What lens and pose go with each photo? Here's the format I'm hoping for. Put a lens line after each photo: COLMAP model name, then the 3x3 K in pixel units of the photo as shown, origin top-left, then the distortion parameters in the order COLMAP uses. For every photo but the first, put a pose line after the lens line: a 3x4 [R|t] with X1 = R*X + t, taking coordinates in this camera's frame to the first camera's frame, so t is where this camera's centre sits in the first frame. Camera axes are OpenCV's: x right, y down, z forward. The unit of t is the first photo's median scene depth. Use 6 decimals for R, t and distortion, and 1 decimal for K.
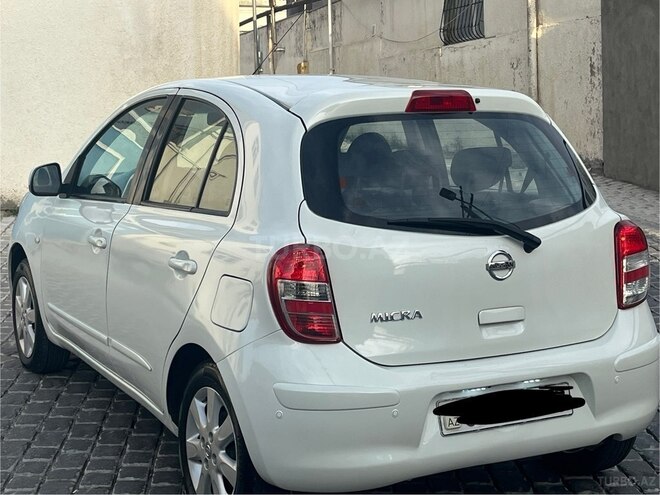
lens RADIAL K [[1155.4, 0, 330.0], [0, 1155.4, 247.5], [0, 0, 1]] dist [0.137651, -0.244665]
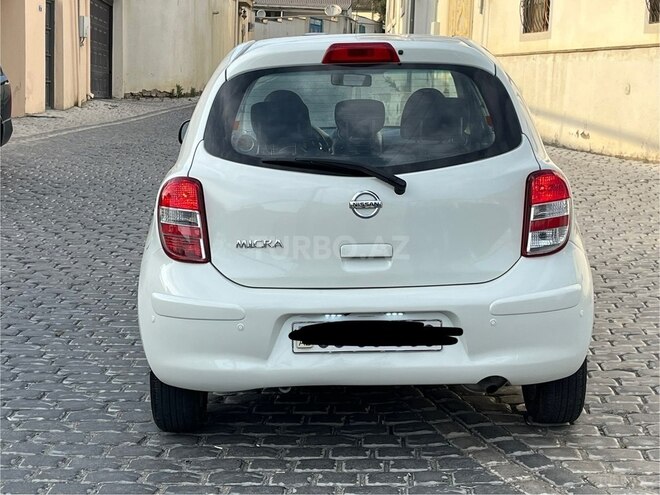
lens RADIAL K [[1111.5, 0, 330.0], [0, 1111.5, 247.5], [0, 0, 1]] dist [0.004283, -0.069255]
pose [[0.875869, 0.064532, -0.478214, 0.573764], [-0.045374, 0.997641, 0.051522, 0.002958], [0.480411, -0.023428, 0.876731, 0.068039]]
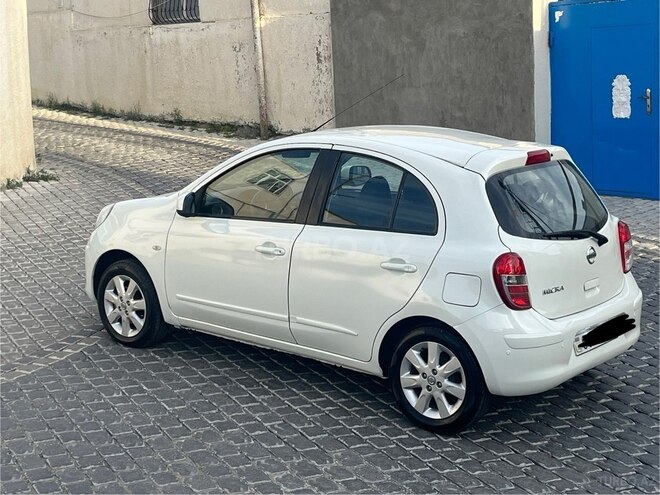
lens RADIAL K [[1155.4, 0, 330.0], [0, 1155.4, 247.5], [0, 0, 1]] dist [0.137651, -0.244665]
pose [[0.924658, -0.067544, 0.374761, -0.799043], [0.047256, 0.996889, 0.063073, -0.114693], [-0.377855, -0.040612, 0.924974, -0.419789]]
